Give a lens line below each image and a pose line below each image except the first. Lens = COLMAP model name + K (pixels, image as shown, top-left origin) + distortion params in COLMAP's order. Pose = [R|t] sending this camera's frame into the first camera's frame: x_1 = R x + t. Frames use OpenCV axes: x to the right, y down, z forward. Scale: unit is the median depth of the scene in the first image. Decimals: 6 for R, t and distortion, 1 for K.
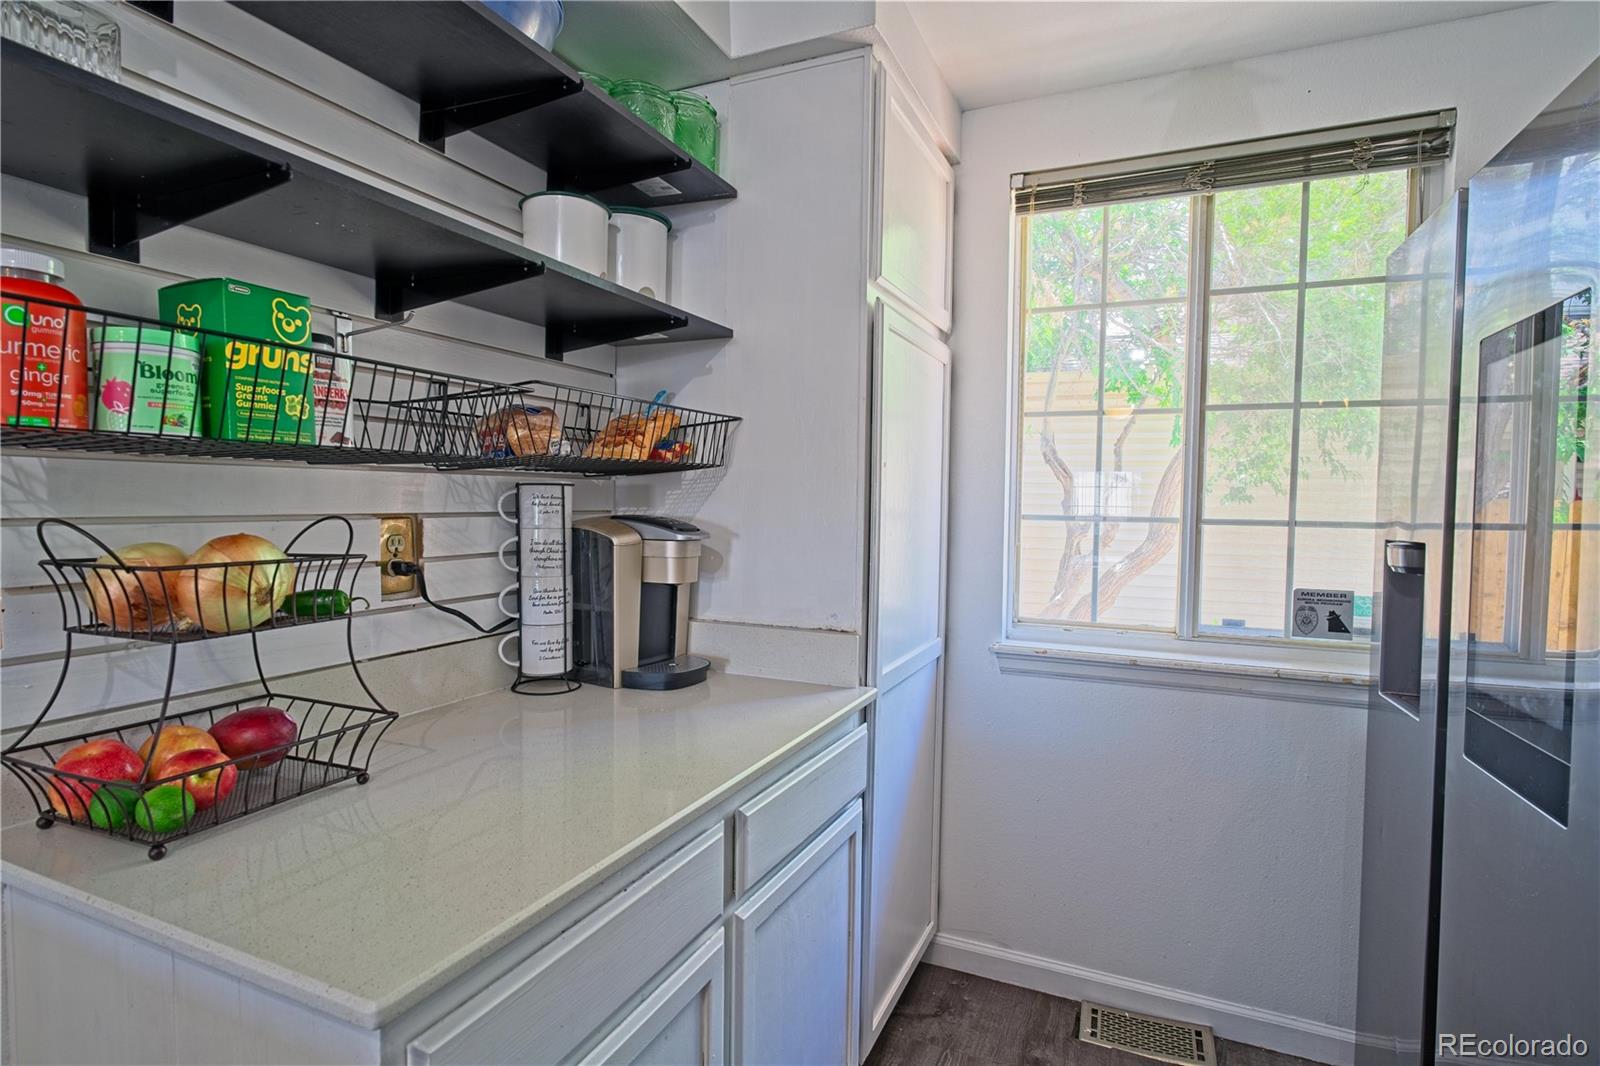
lens RADIAL K [[815.4, 0, 800.0], [0, 815.4, 533.0], [0, 0, 1]] dist [0.001915, 0.001409]
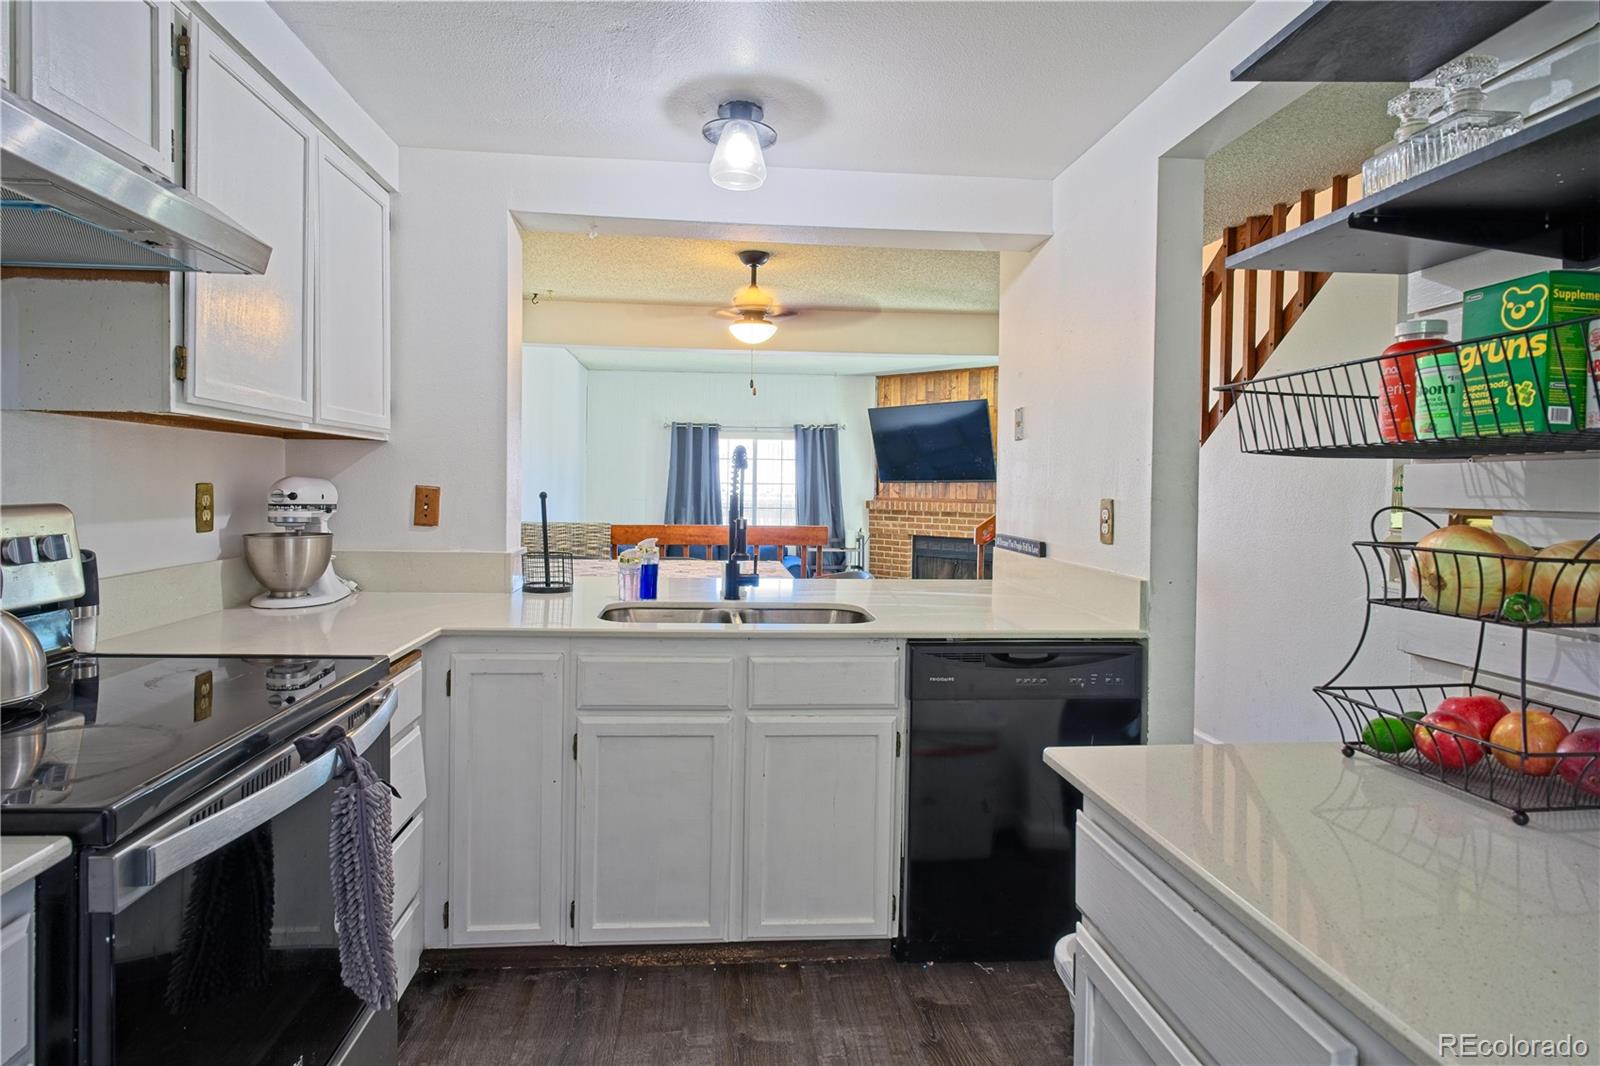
lens RADIAL K [[842.9, 0, 764.4], [0, 842.9, 496.7], [0, 0, 1]] dist [0.001876, 0.000652]
pose [[-0.878650, -0.012202, -0.477310, 0.634151], [-0.038416, 0.998239, 0.045198, -0.049393], [0.475918, 0.058050, -0.877572, 1.490656]]
